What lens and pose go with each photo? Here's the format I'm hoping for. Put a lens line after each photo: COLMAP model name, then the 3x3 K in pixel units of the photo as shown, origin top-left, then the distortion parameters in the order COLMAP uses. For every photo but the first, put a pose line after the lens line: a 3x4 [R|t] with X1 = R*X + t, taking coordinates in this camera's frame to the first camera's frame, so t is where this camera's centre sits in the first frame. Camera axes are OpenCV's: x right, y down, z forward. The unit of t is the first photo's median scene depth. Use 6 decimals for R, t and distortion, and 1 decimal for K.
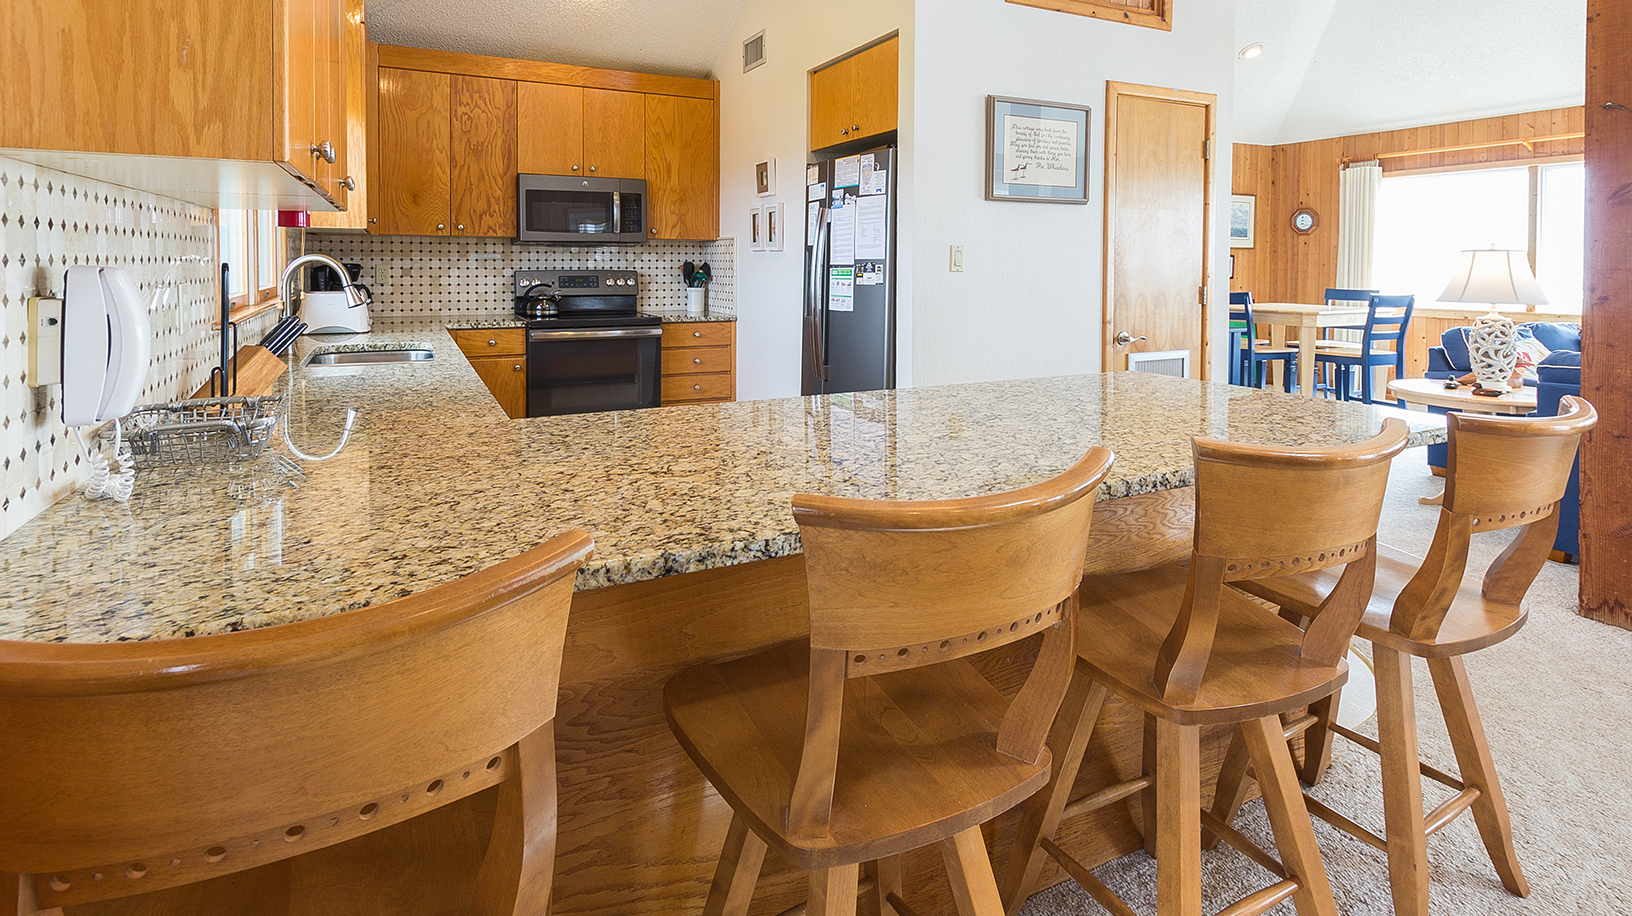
lens RADIAL K [[809.6, 0, 816.0], [0, 809.6, 458.0], [0, 0, 1]] dist [0.000174, -0.000021]
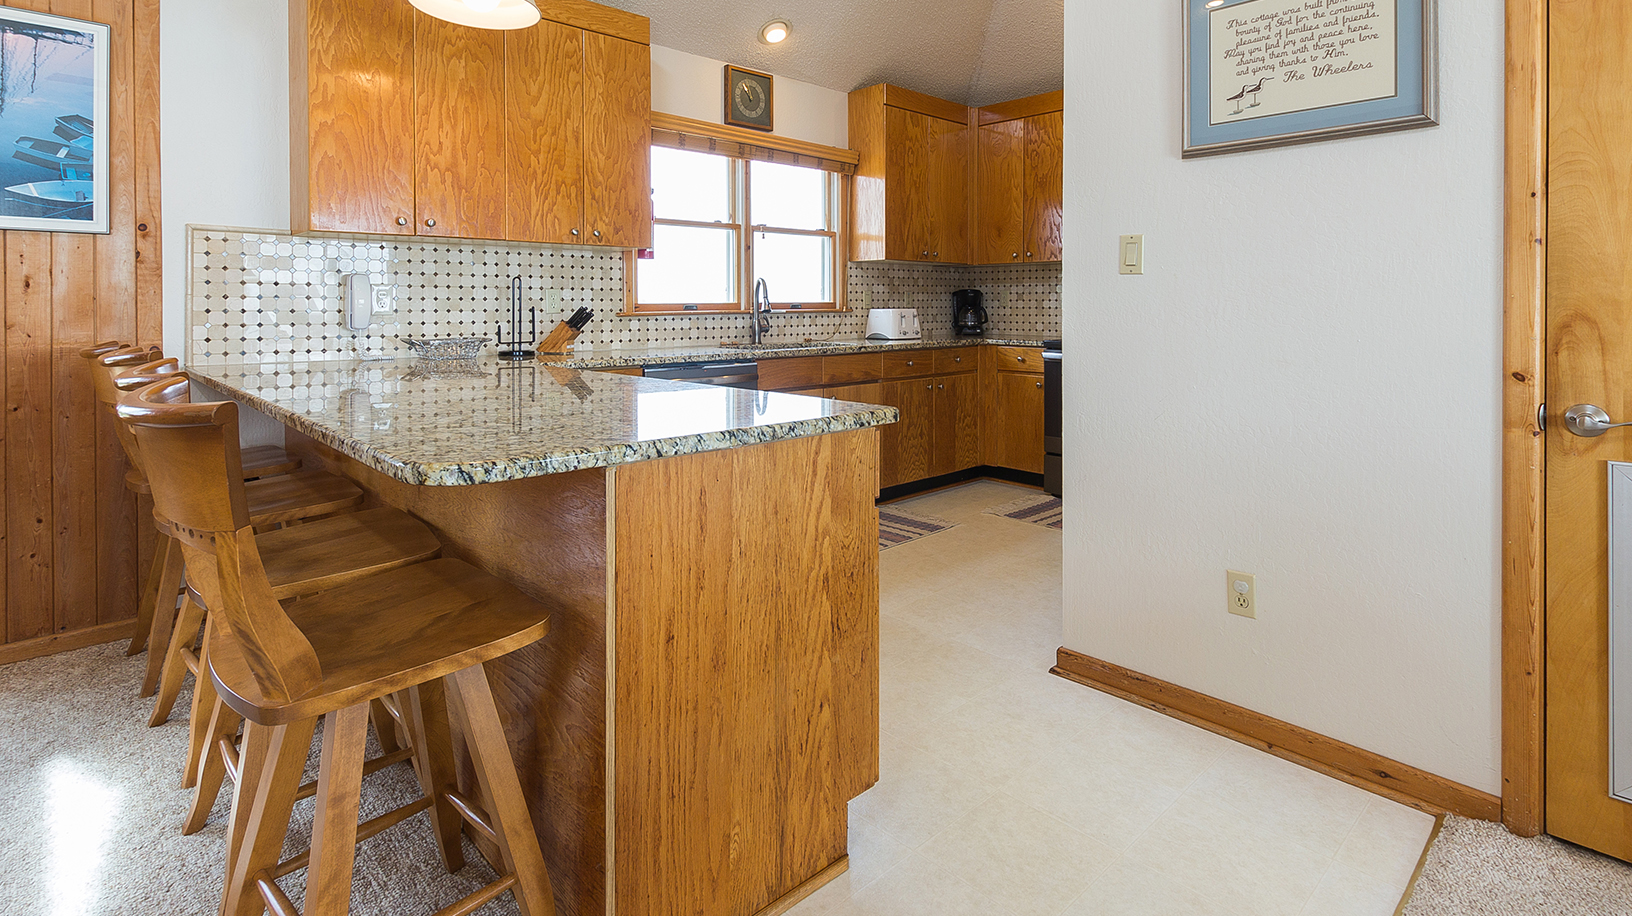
lens RADIAL K [[809.6, 0, 816.0], [0, 809.6, 458.0], [0, 0, 1]] dist [0.000174, -0.000021]
pose [[0.291506, 0.171446, -0.941080, 0.576139], [-0.216751, 0.970057, 0.109585, -0.077024], [0.931688, 0.172036, 0.319938, 0.438933]]
